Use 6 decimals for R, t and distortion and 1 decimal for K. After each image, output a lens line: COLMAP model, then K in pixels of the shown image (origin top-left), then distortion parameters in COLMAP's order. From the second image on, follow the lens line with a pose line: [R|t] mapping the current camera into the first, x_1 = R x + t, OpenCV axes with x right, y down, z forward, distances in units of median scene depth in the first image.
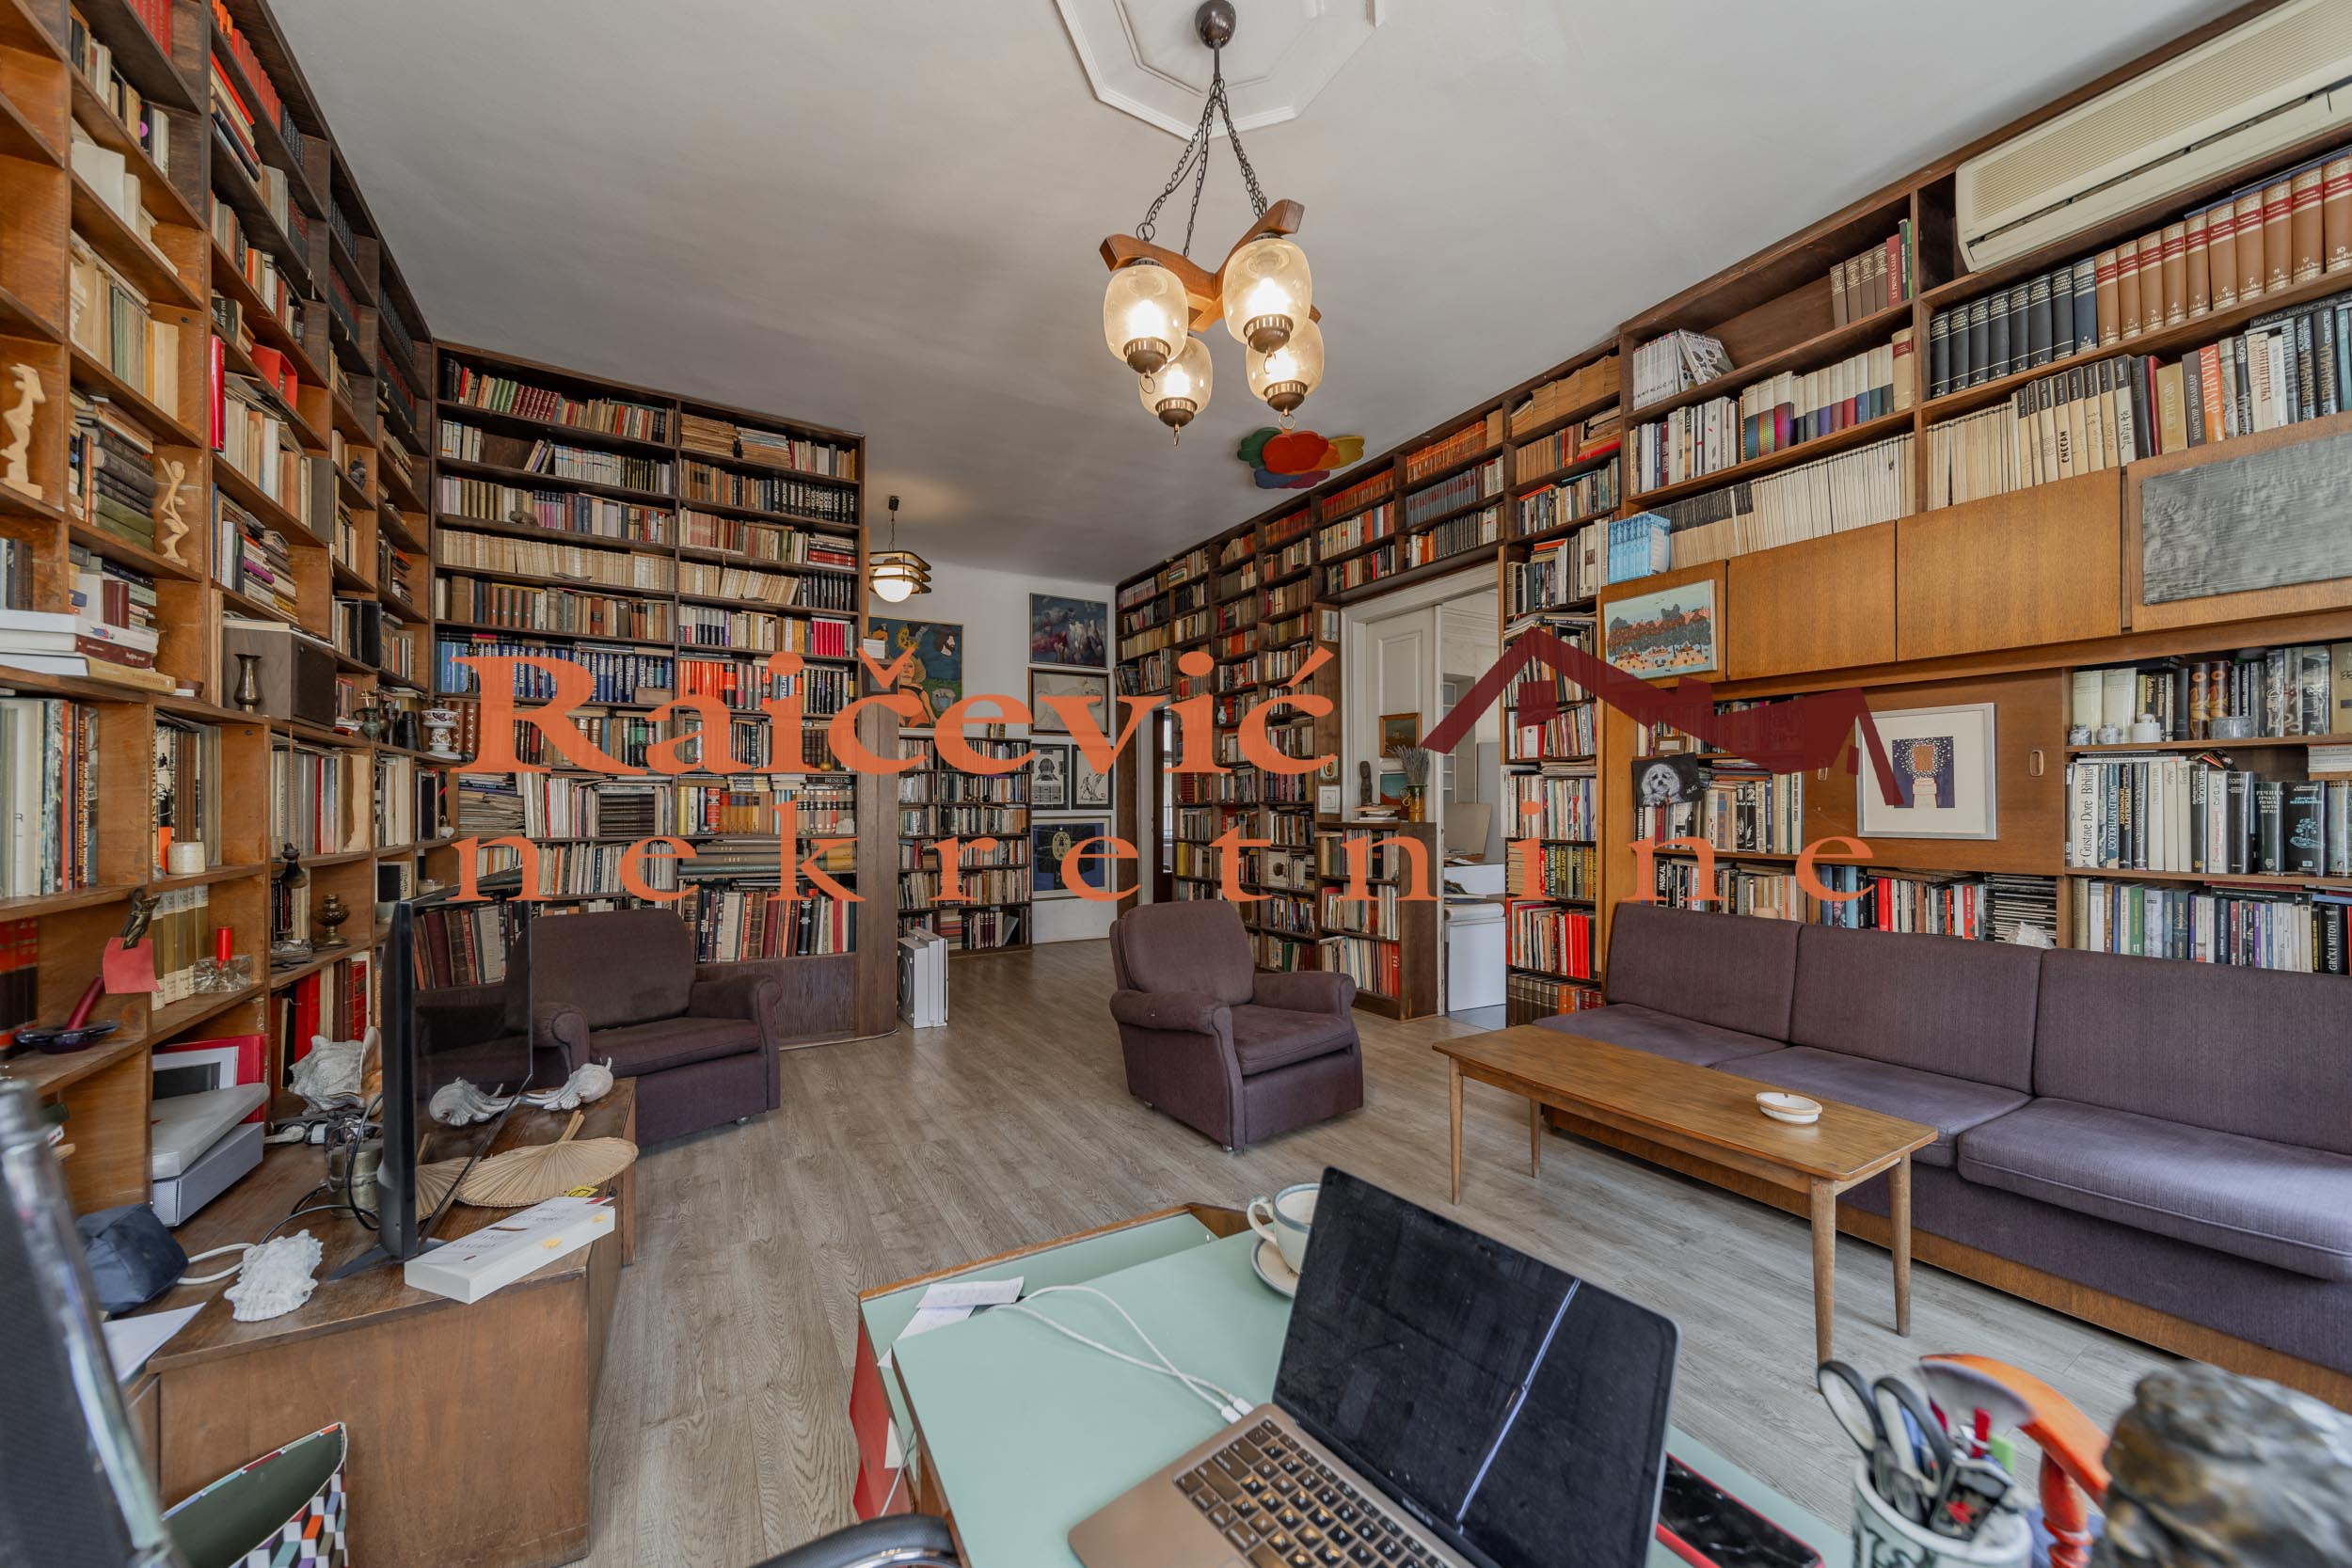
lens RADIAL K [[828.4, 0, 1155.8], [0, 828.4, 805.5], [0, 0, 1]] dist [-0.001728, 0.000377]
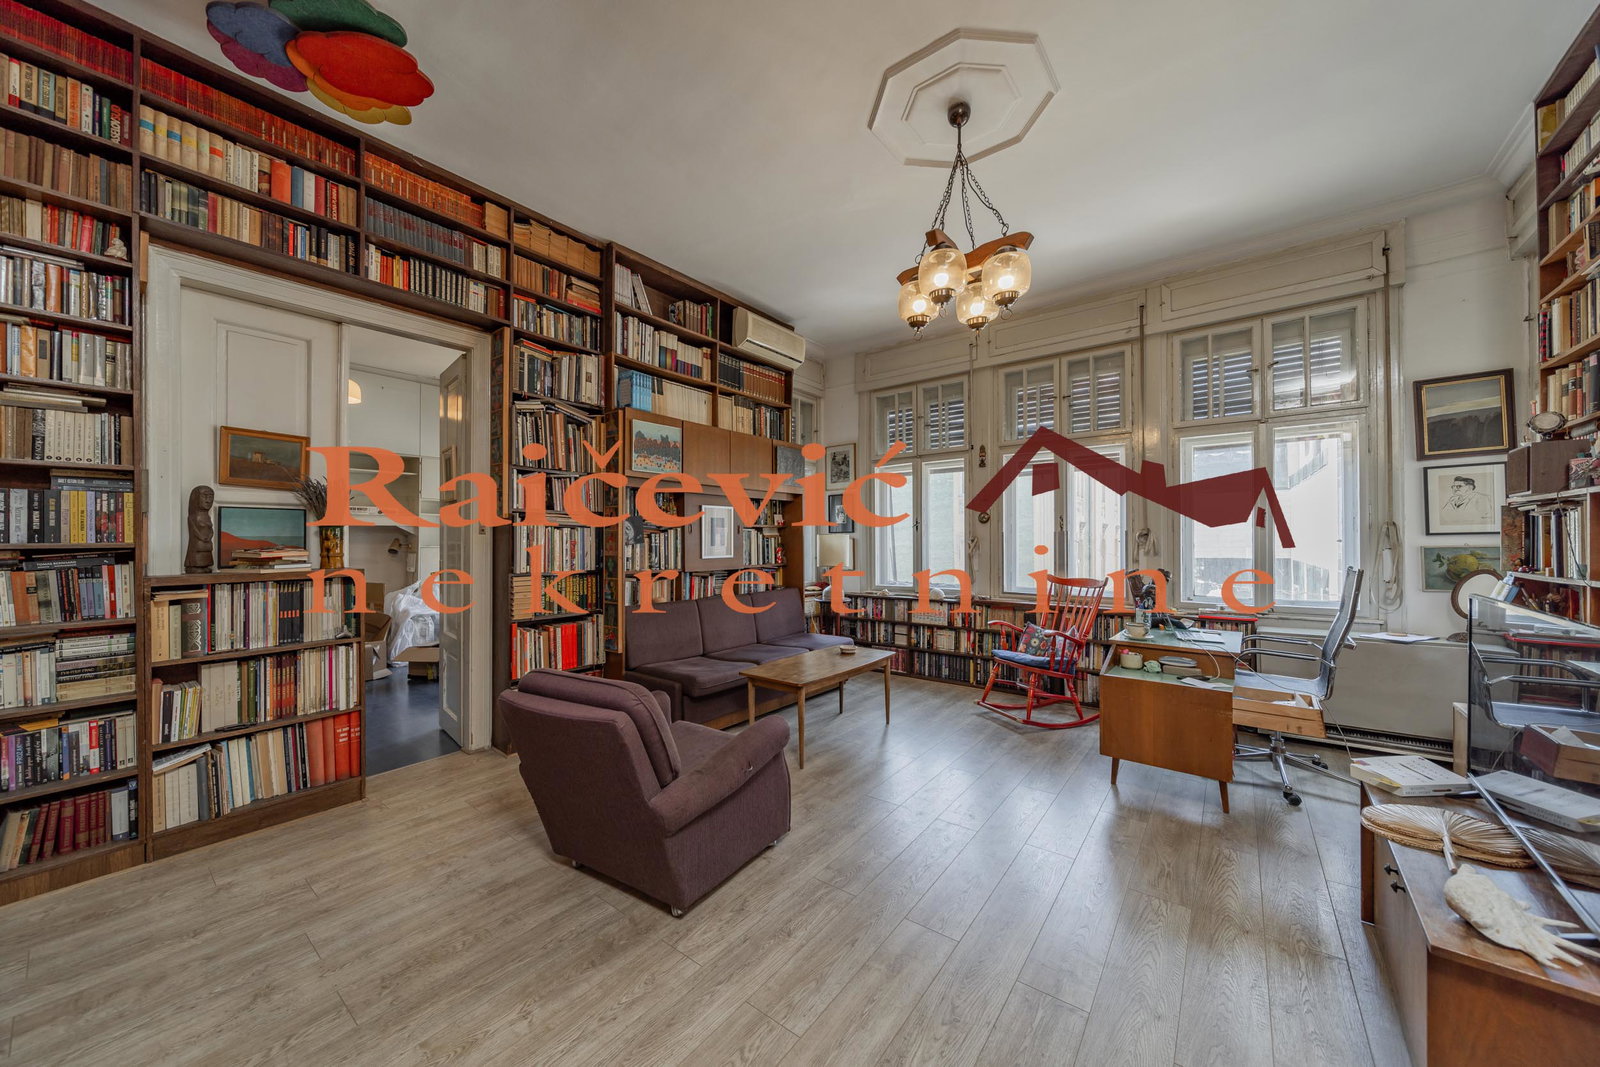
lens RADIAL K [[563.6, 0, 799.2], [0, 563.6, 537.0], [0, 0, 1]] dist [-0.001728, 0.000377]
pose [[-0.375041, 0.012442, 0.926925, -0.444320], [0.007323, 0.999918, -0.010459, -0.002478], [-0.926979, 0.002865, -0.375101, 0.848269]]
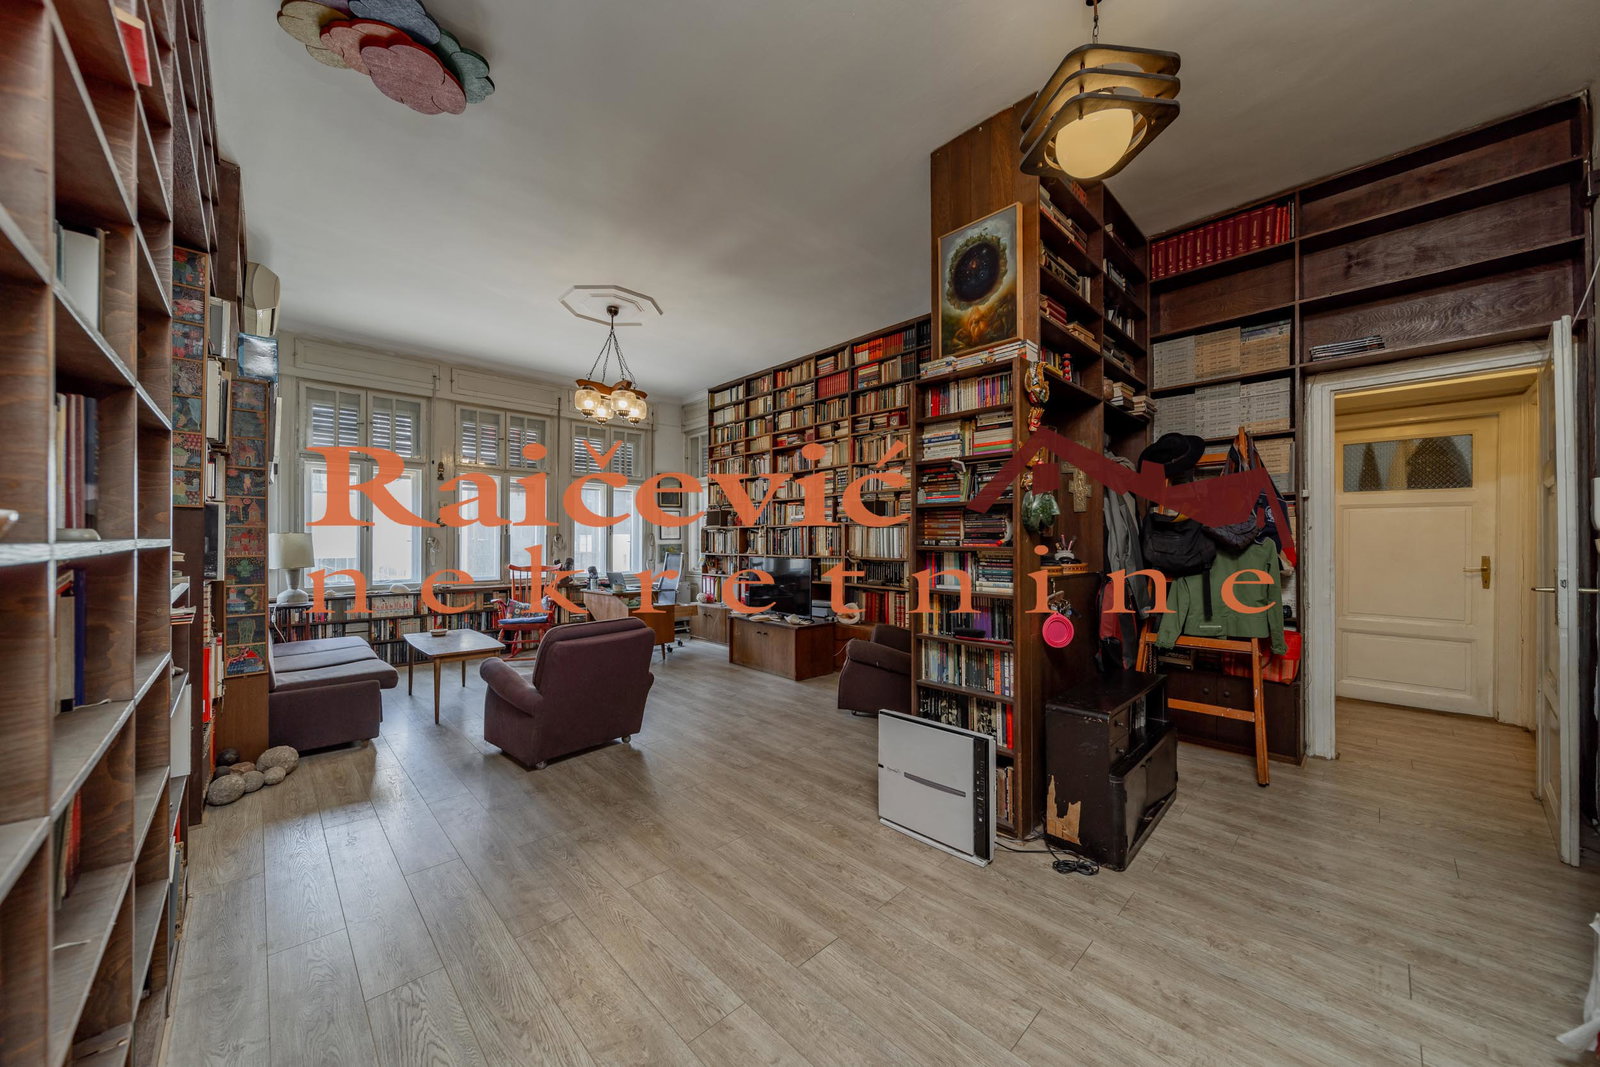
lens RADIAL K [[563.6, 0, 789.7], [0, 563.6, 539.4], [0, 0, 1]] dist [-0.001728, 0.000377]
pose [[-0.972906, 0.000734, -0.231199, -0.045915], [0.000452, 0.999999, 0.001273, -0.008832], [0.231200, 0.001134, -0.972906, 1.608553]]
